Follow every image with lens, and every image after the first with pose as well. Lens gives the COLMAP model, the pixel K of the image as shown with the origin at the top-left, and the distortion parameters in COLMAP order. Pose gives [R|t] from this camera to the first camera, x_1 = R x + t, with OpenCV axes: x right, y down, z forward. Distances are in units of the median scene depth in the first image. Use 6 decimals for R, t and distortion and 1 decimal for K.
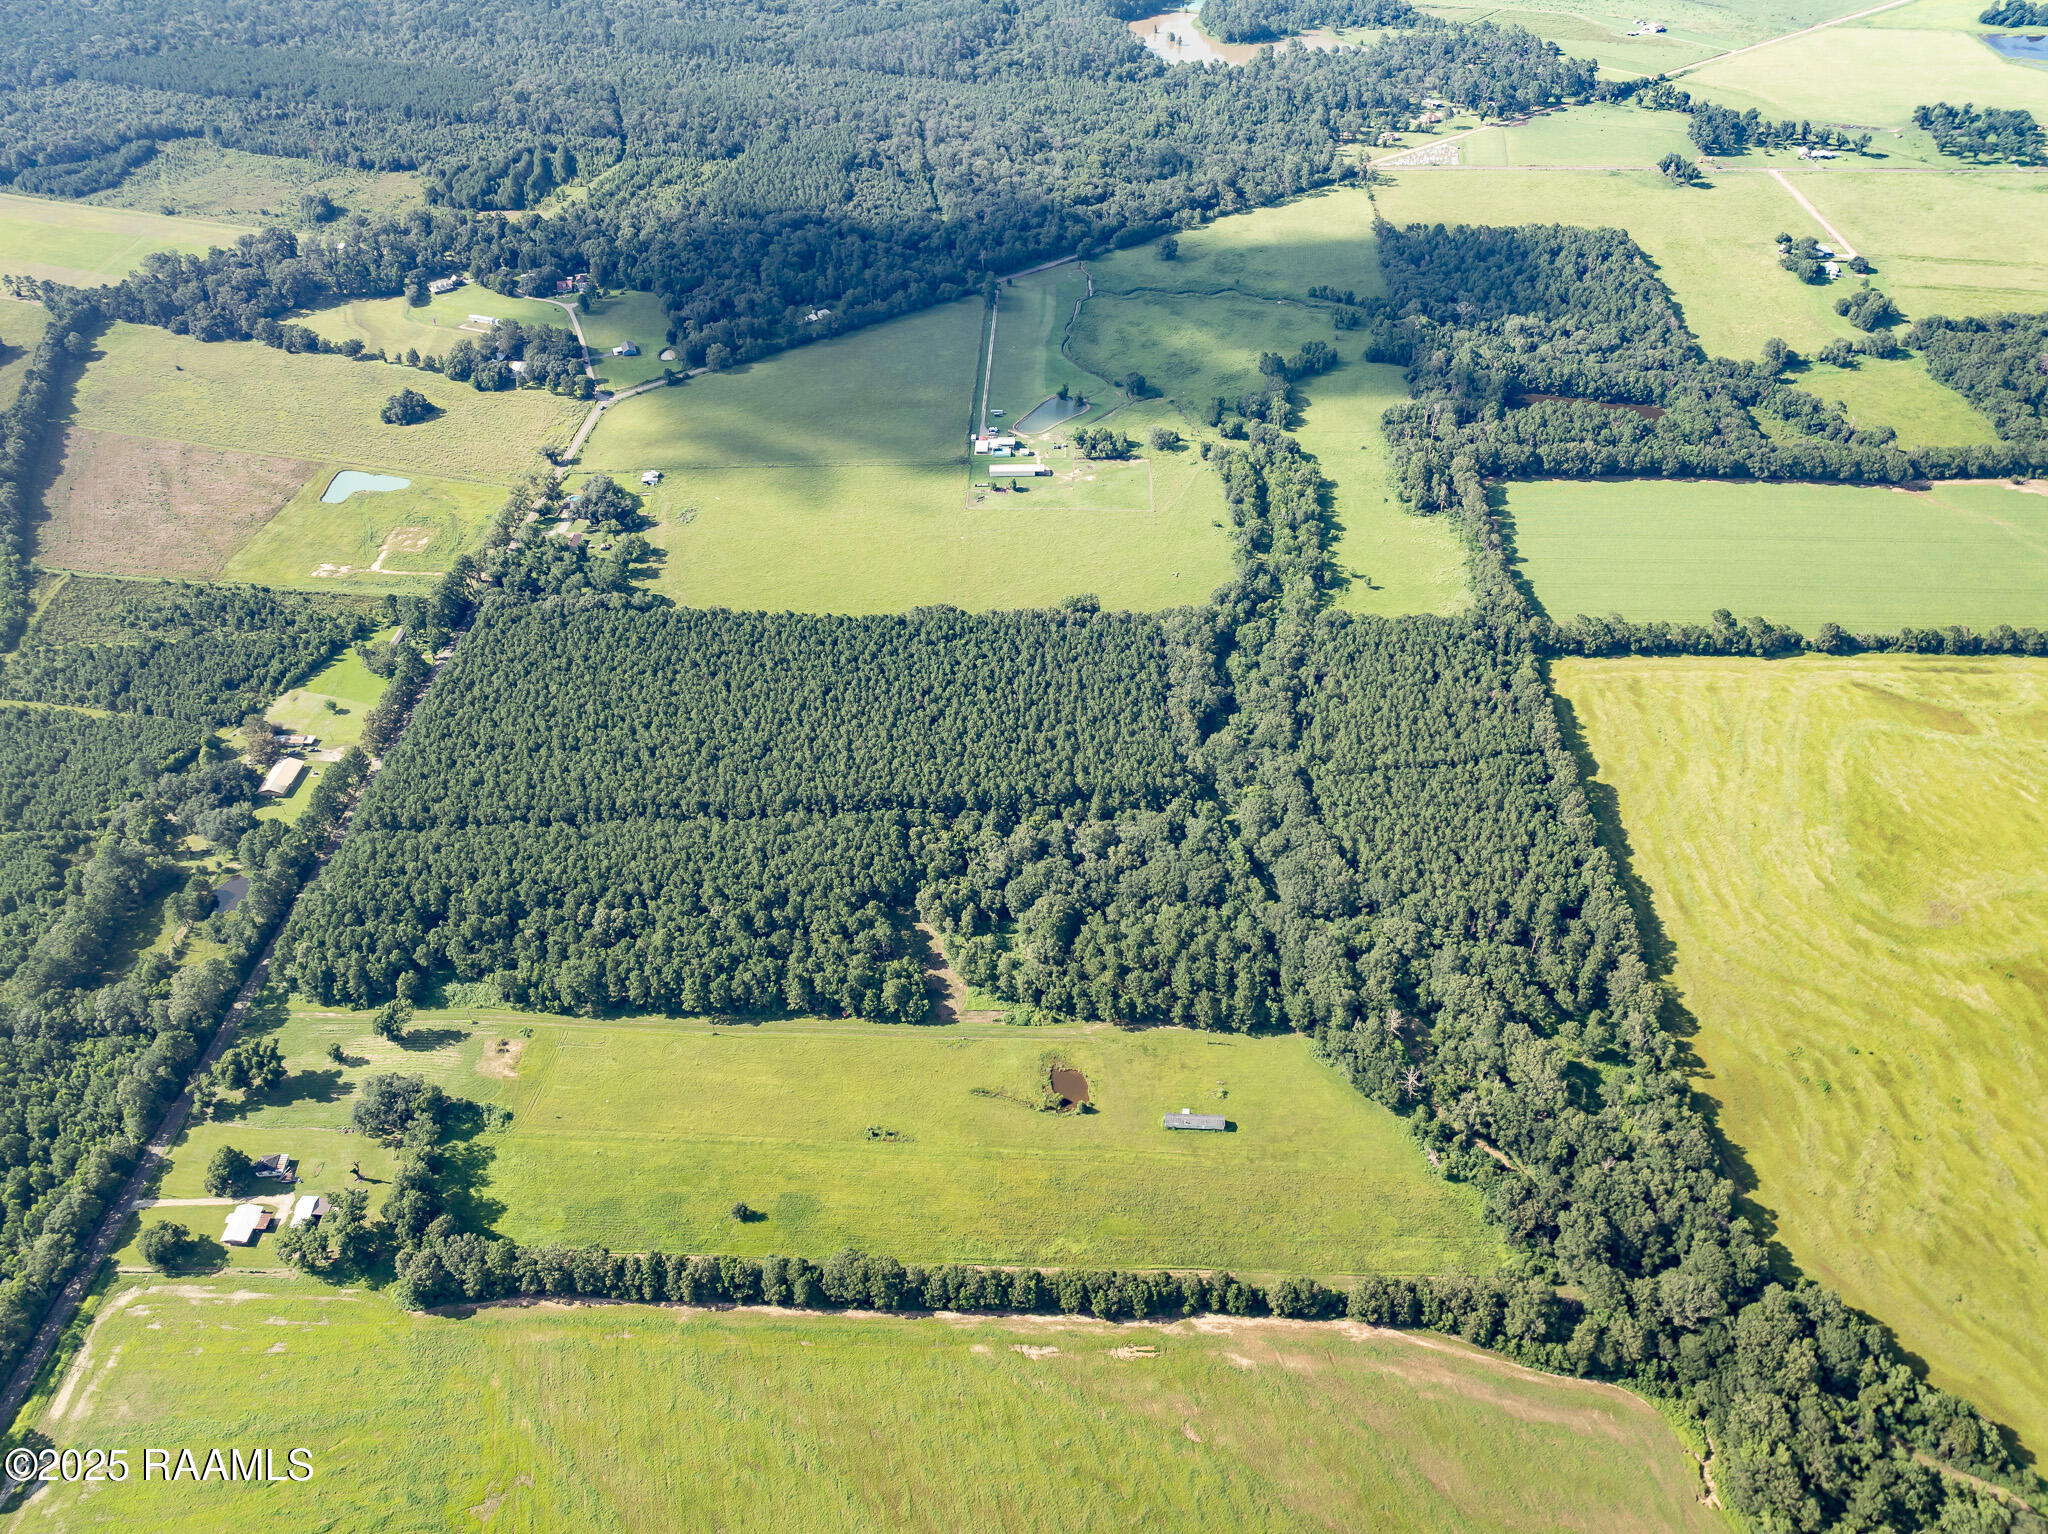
lens RADIAL K [[1448.9, 0, 1027.3], [0, 1448.9, 762.0], [0, 0, 1]] dist [-0.064047, 0.037566]
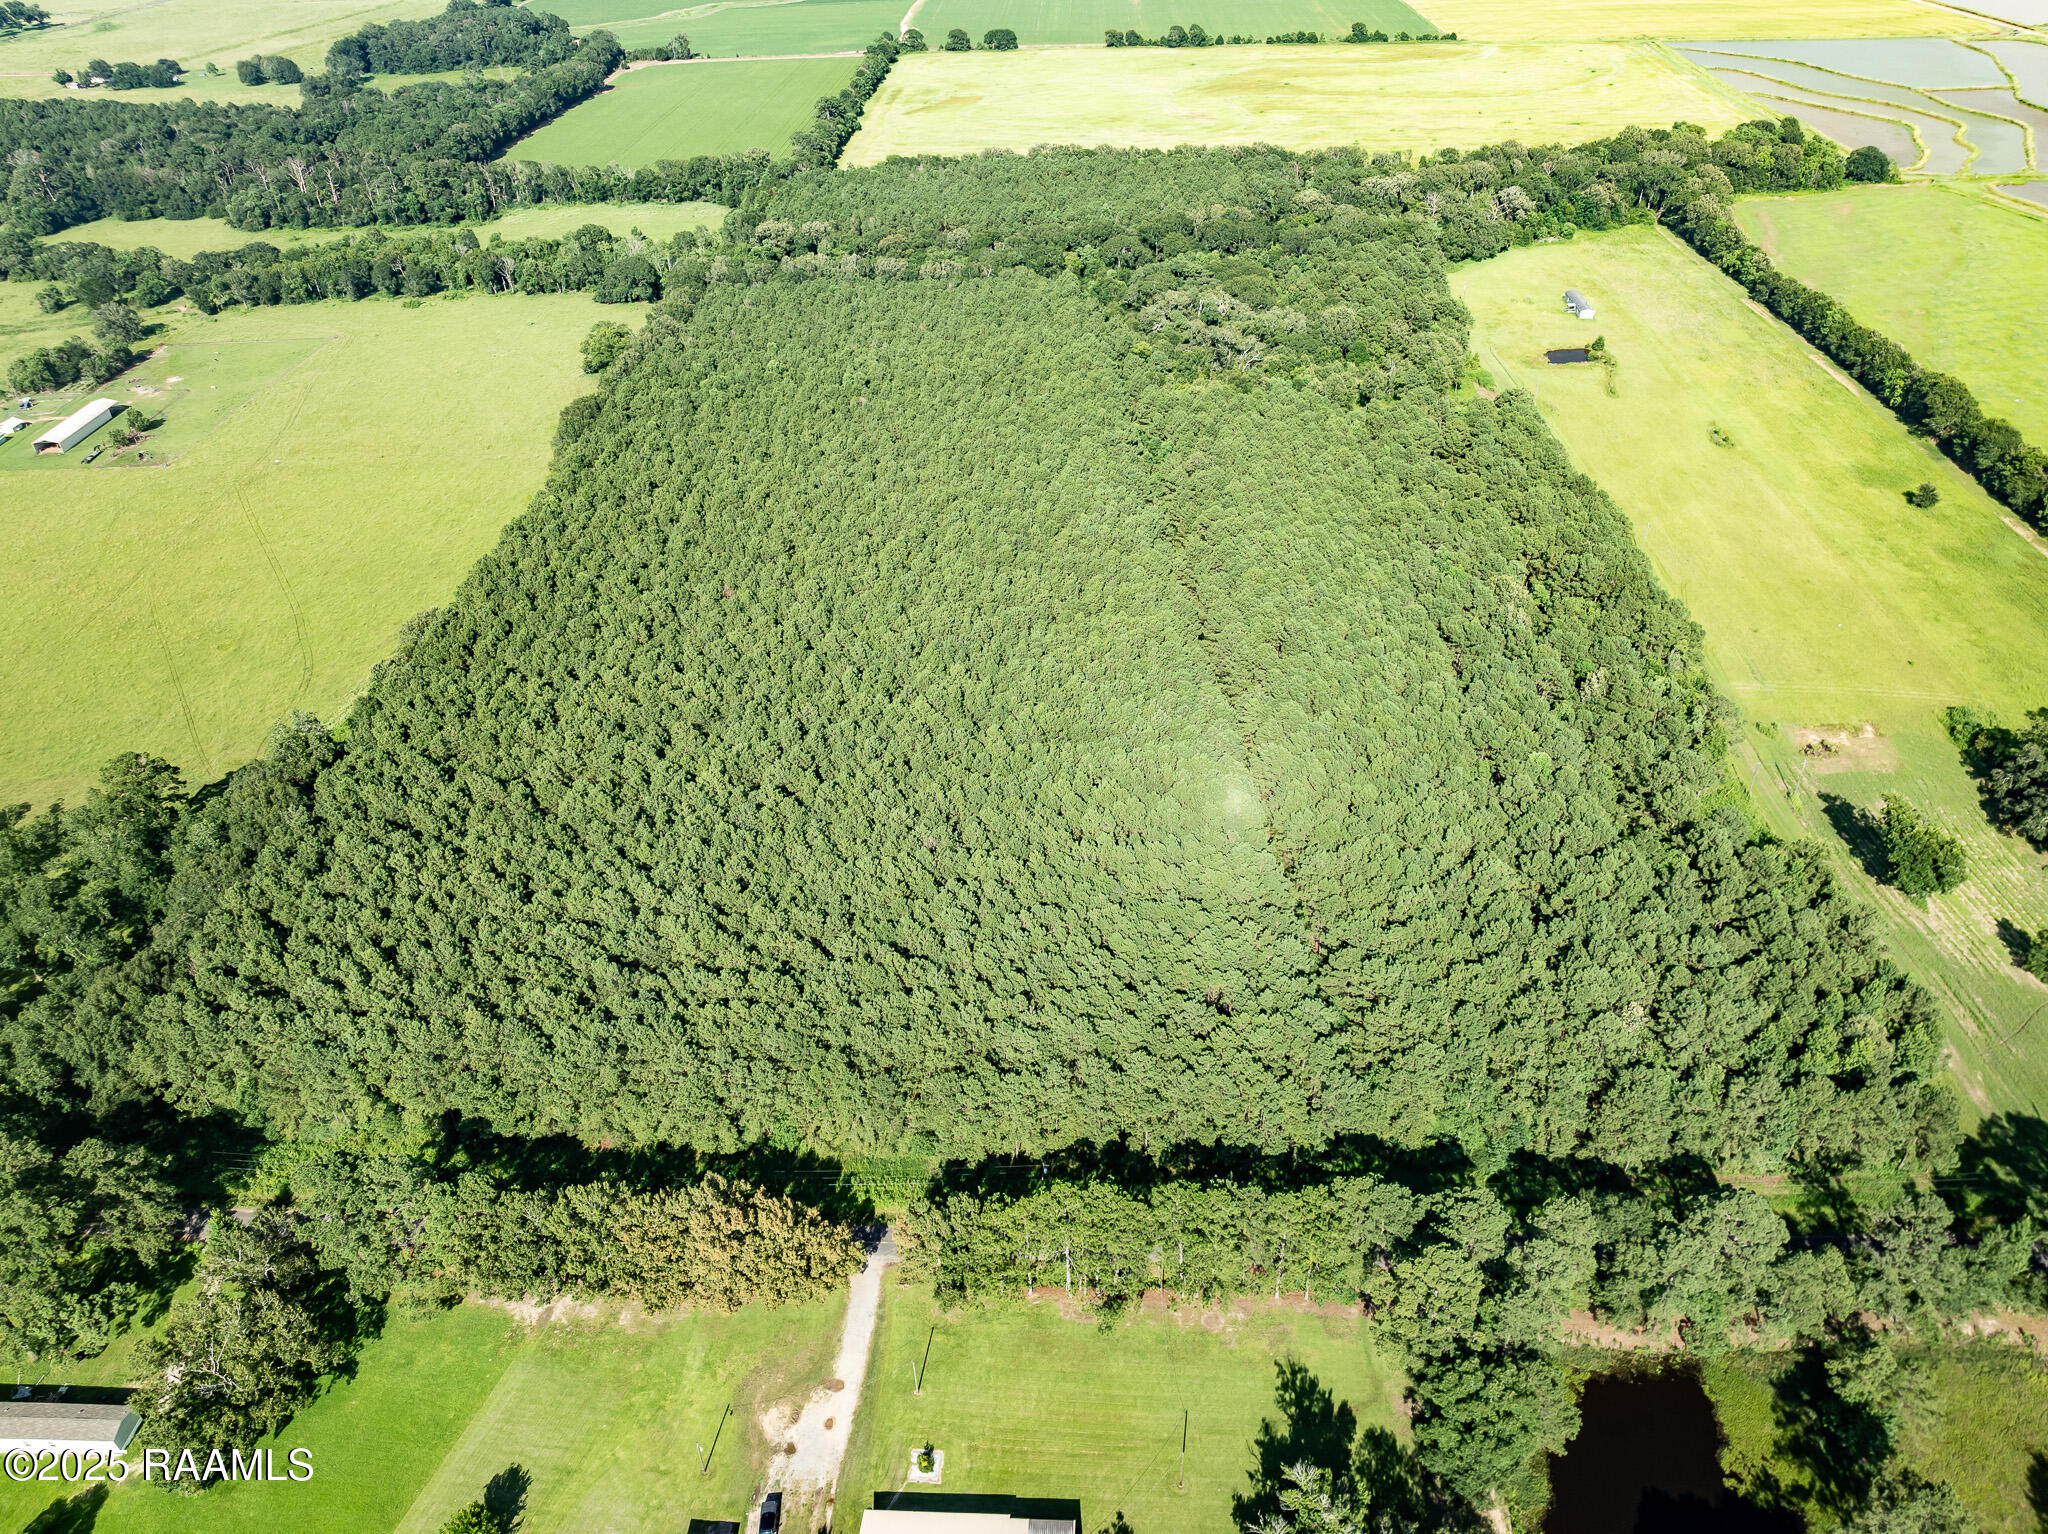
lens RADIAL K [[1448.9, 0, 1027.3], [0, 1448.9, 762.0], [0, 0, 1]] dist [-0.064047, 0.037566]
pose [[-0.005066, -0.560192, 0.828347, -0.608520], [0.668501, 0.614156, 0.419427, -0.147147], [-0.743694, 0.555875, 0.371378, 0.804964]]
